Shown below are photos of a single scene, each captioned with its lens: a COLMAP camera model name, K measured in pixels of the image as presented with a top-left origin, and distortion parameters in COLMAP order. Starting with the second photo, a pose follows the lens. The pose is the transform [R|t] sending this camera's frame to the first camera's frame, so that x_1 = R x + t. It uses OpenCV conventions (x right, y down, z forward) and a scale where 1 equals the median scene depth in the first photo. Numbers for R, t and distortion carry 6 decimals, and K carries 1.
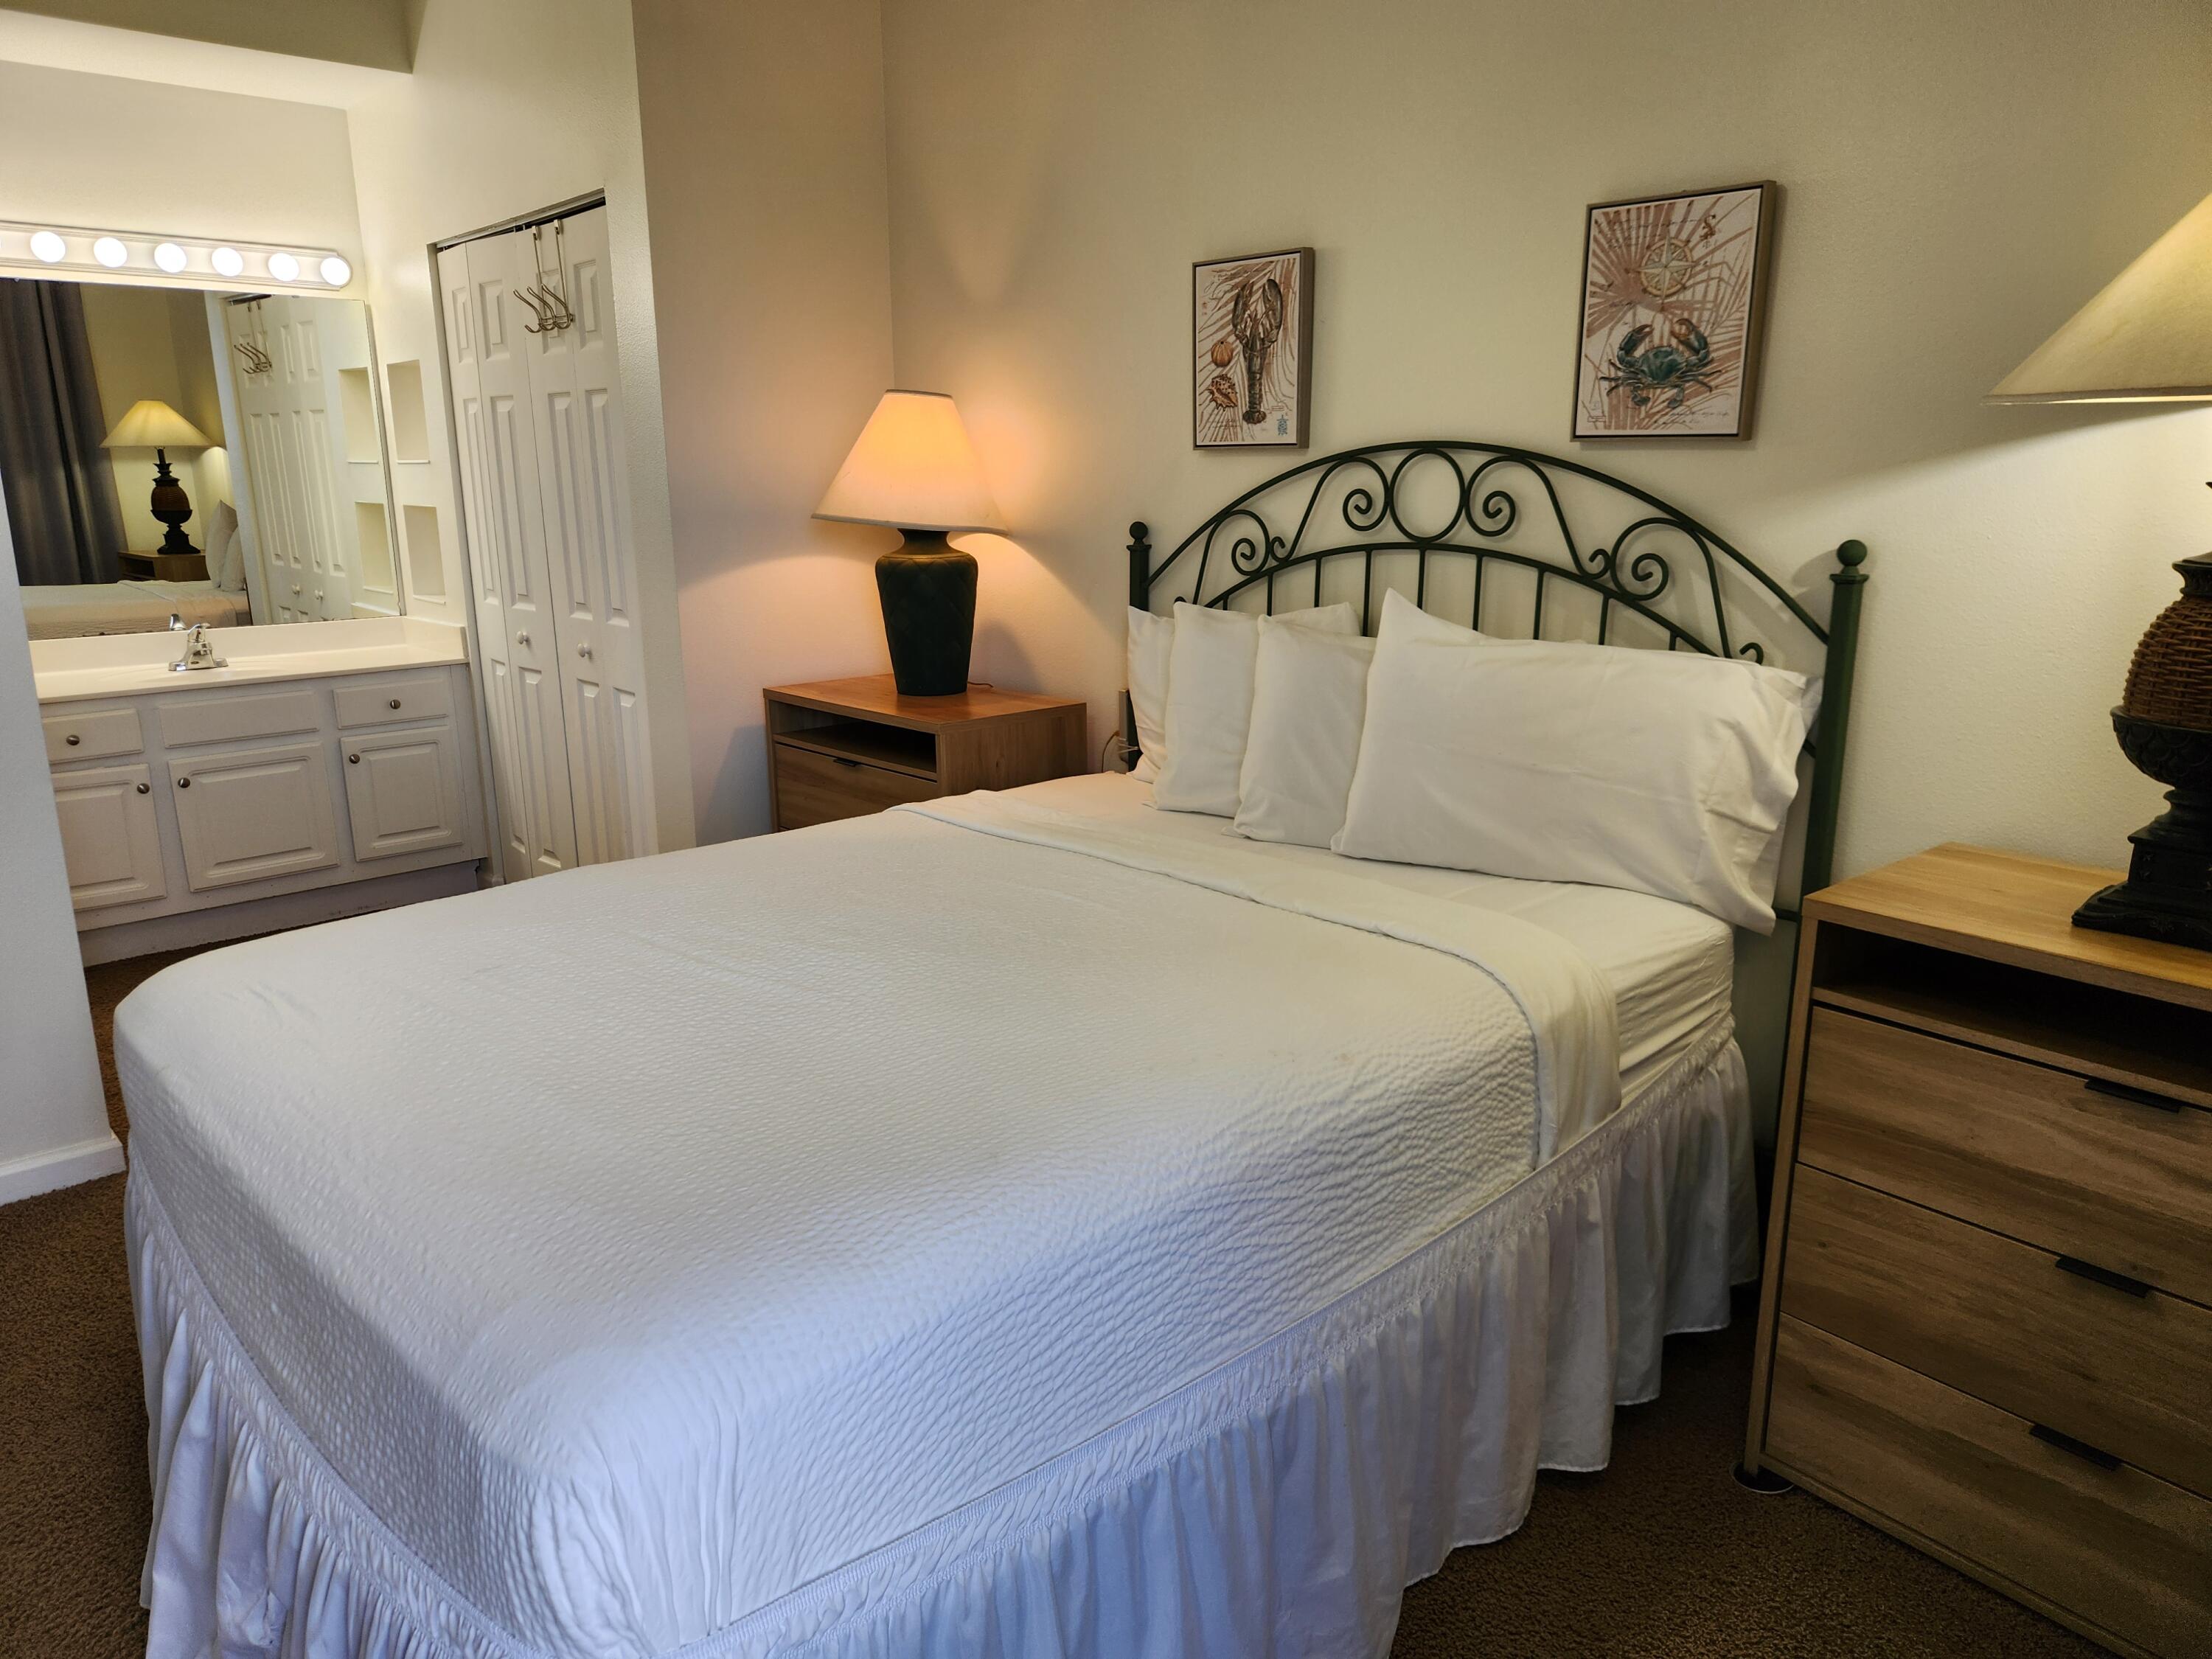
lens RADIAL K [[1463.8, 0, 1106.0], [0, 1463.8, 829.5], [0, 0, 1]] dist [0.052945, -0.099334]
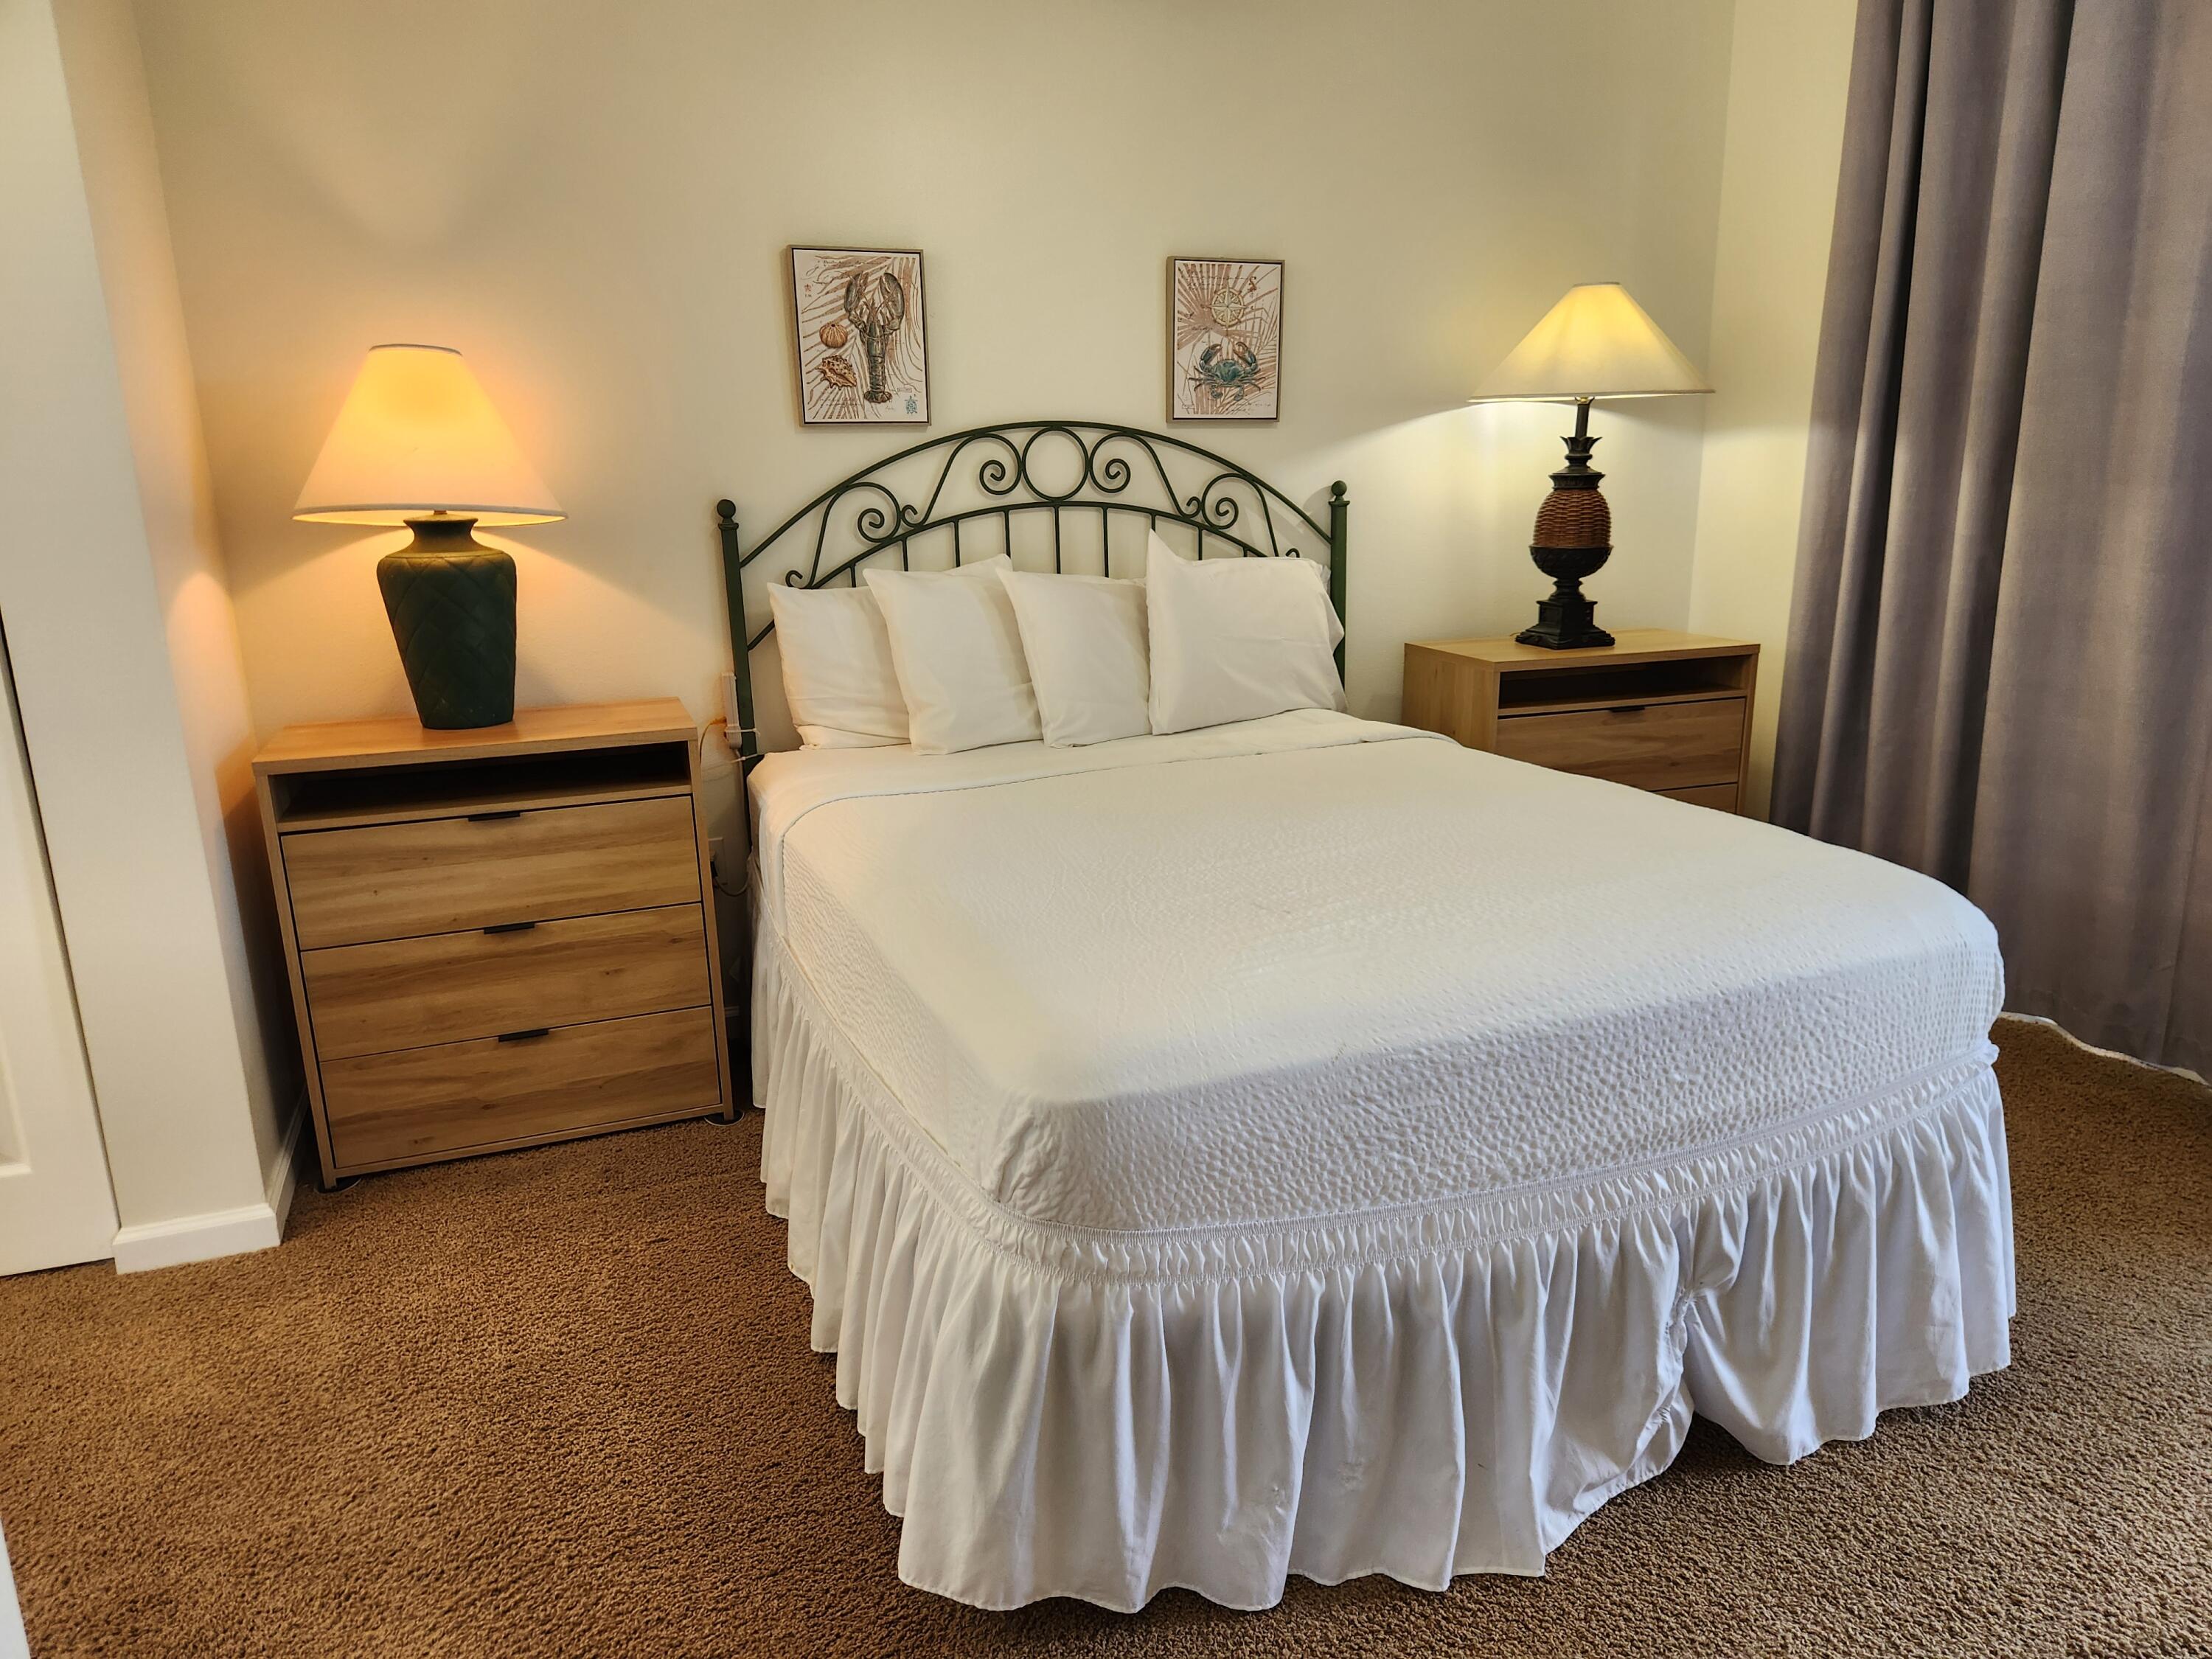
lens RADIAL K [[1562.8, 0, 1106.0], [0, 1562.8, 829.5], [0, 0, 1]] dist [0.102326, -0.081691]
pose [[0.355066, -0.216975, 0.909313, -1.084134], [0.241198, 0.961022, 0.135131, -0.096676], [-0.903190, 0.171344, 0.393560, 0.481248]]
